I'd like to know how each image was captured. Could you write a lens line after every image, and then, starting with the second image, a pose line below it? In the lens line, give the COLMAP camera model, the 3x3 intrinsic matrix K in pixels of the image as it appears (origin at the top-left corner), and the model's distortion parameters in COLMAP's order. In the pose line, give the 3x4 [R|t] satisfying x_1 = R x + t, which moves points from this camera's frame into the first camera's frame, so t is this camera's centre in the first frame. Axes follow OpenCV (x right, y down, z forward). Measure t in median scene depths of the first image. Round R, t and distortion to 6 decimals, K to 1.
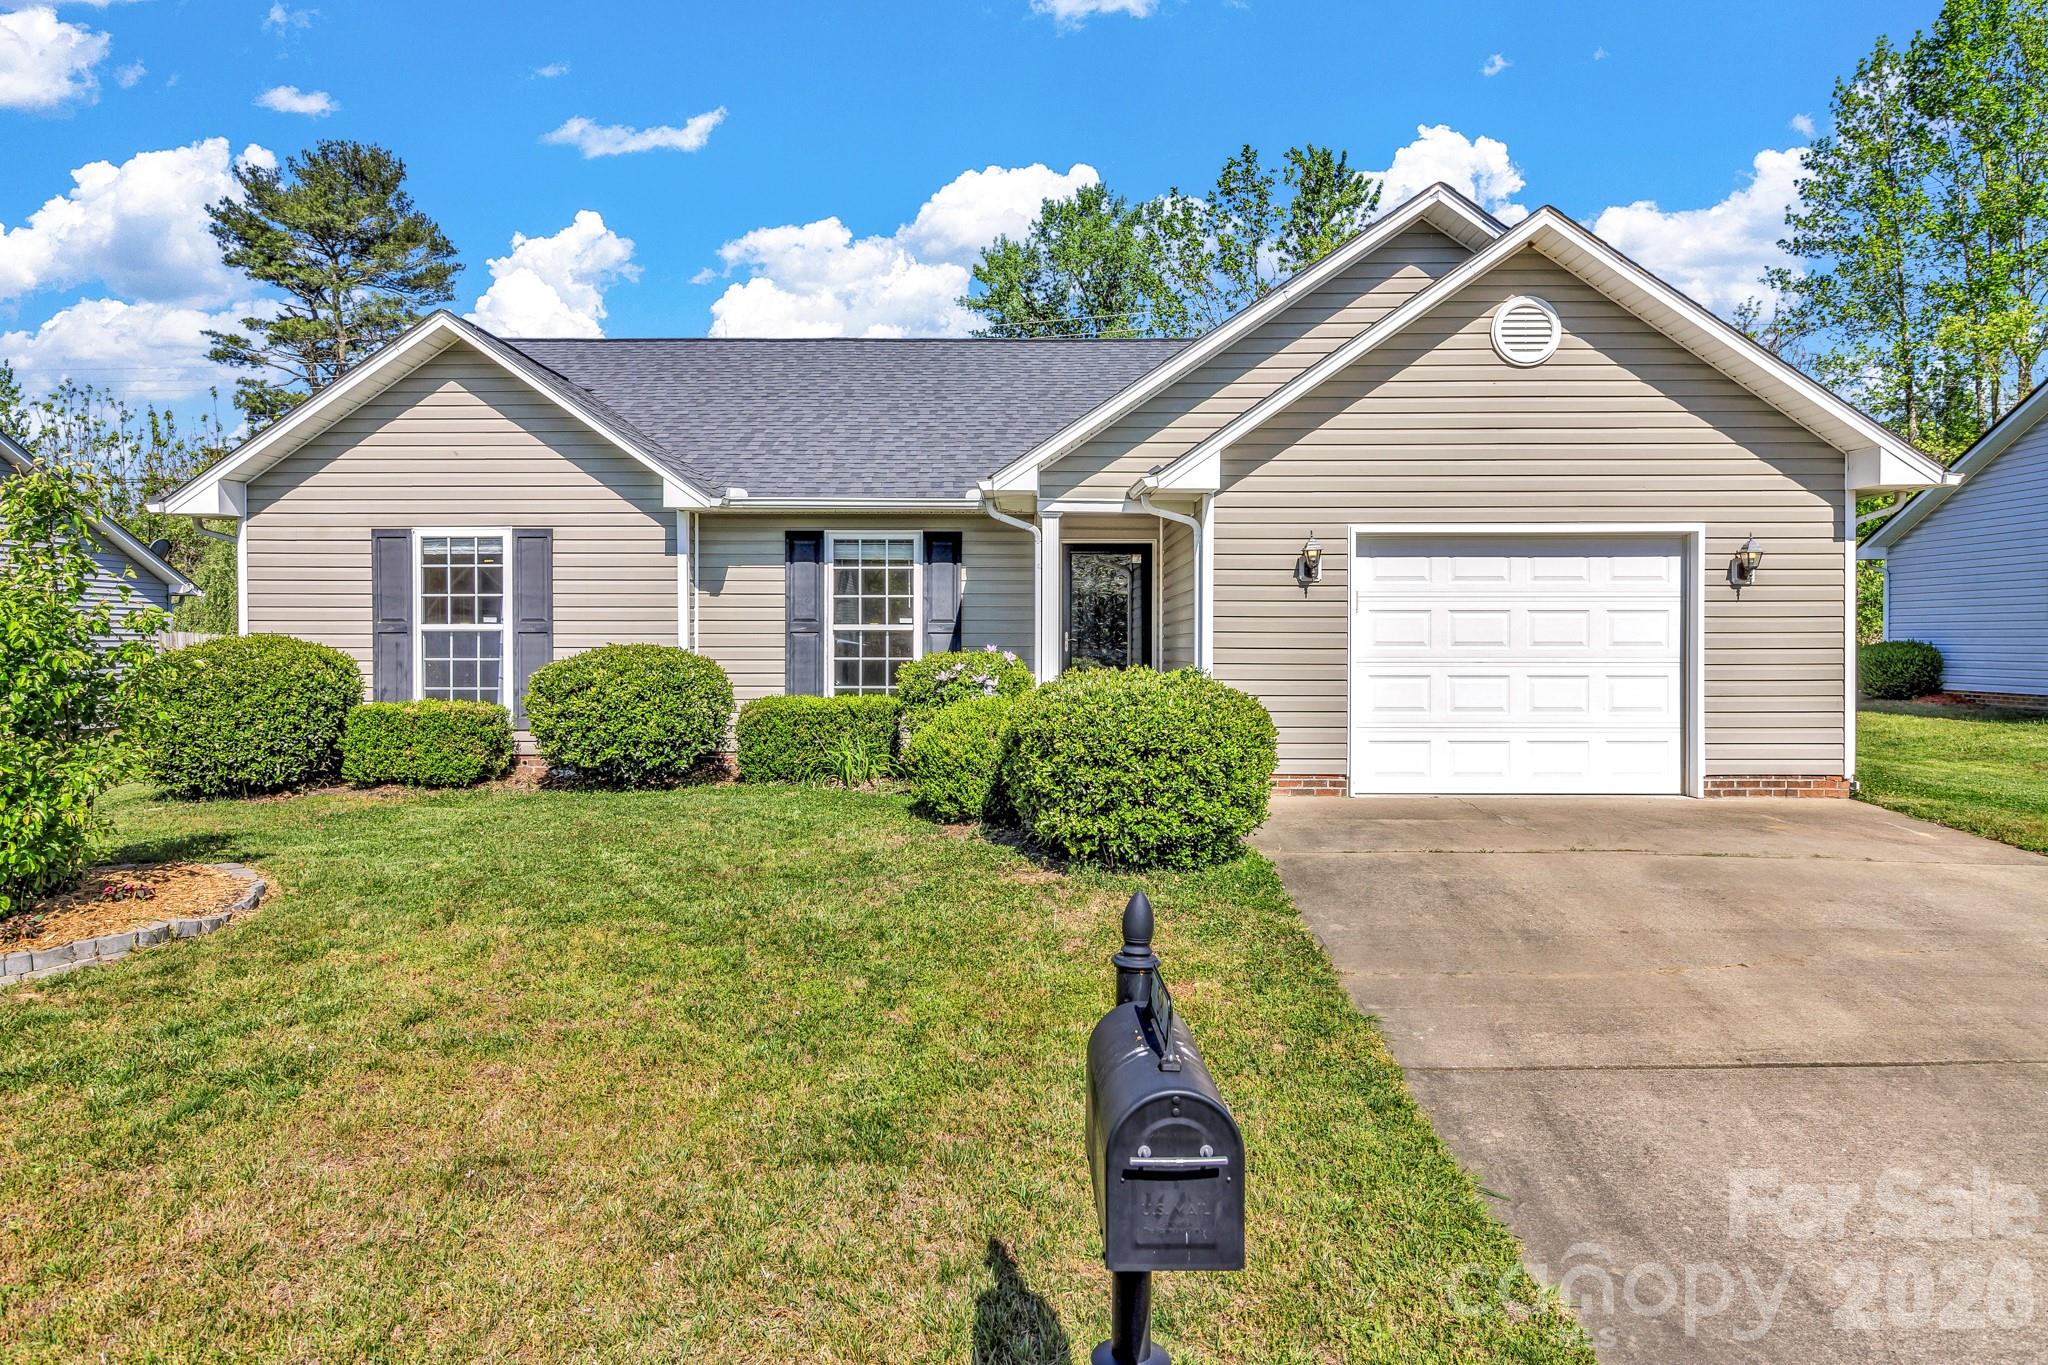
lens RADIAL K [[1268.2, 0, 1027.0], [0, 1268.2, 673.1], [0, 0, 1]] dist [0.003079, -0.001485]
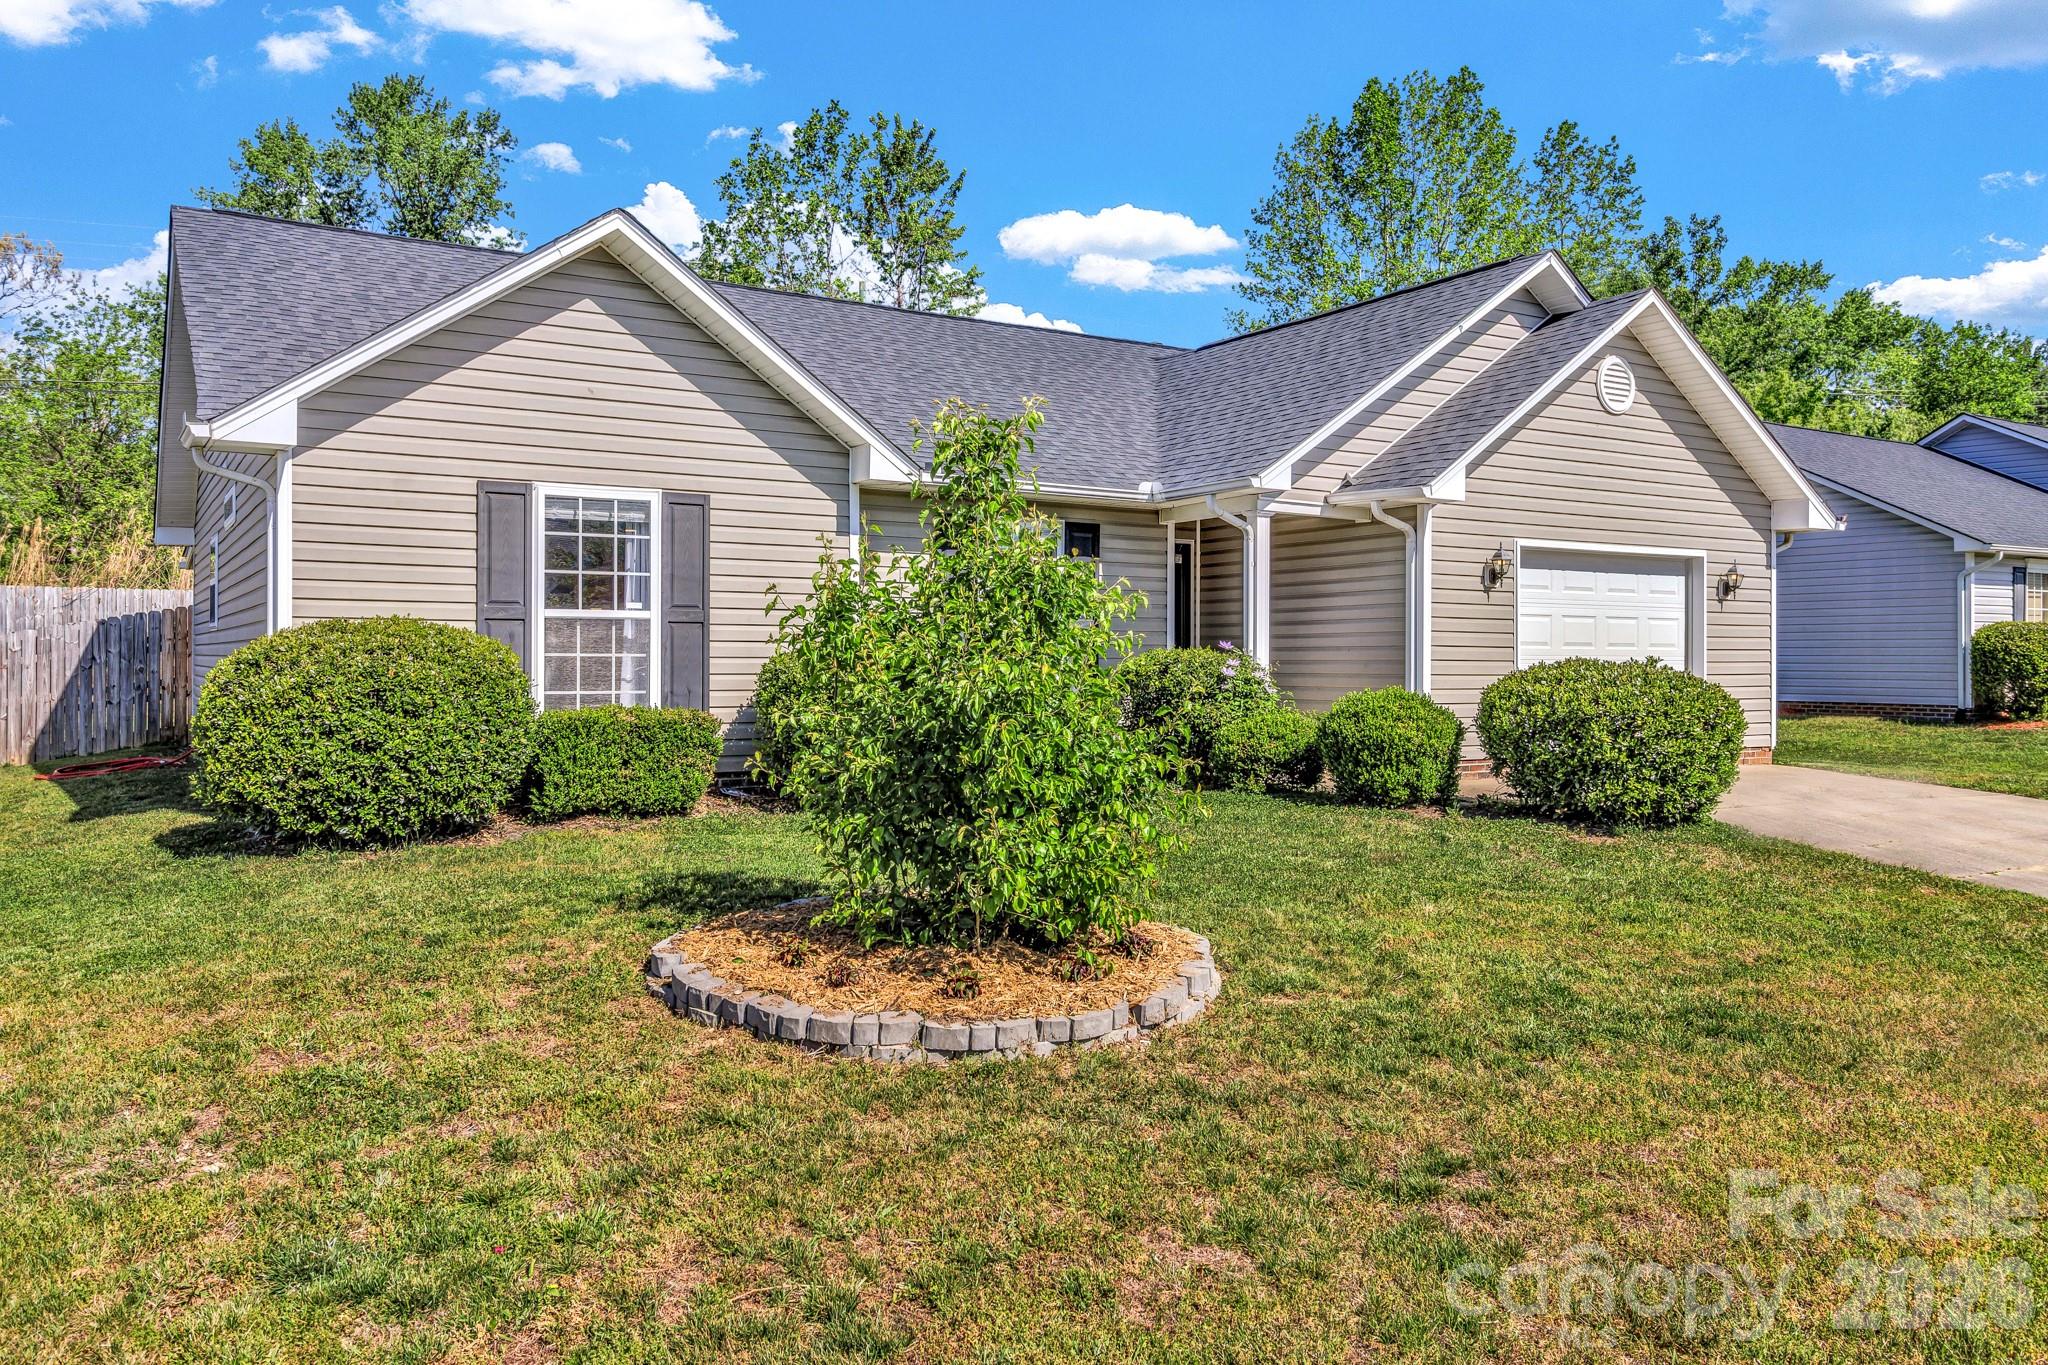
lens RADIAL K [[1492.0, 0, 1022.2], [0, 1492.0, 683.3], [0, 0, 1]] dist [-0.002541, 0.009583]
pose [[0.849727, -0.004690, 0.527203, -0.709766], [0.009469, 0.999935, -0.006367, 0.014896], [-0.527139, 0.010403, 0.849716, 0.082478]]
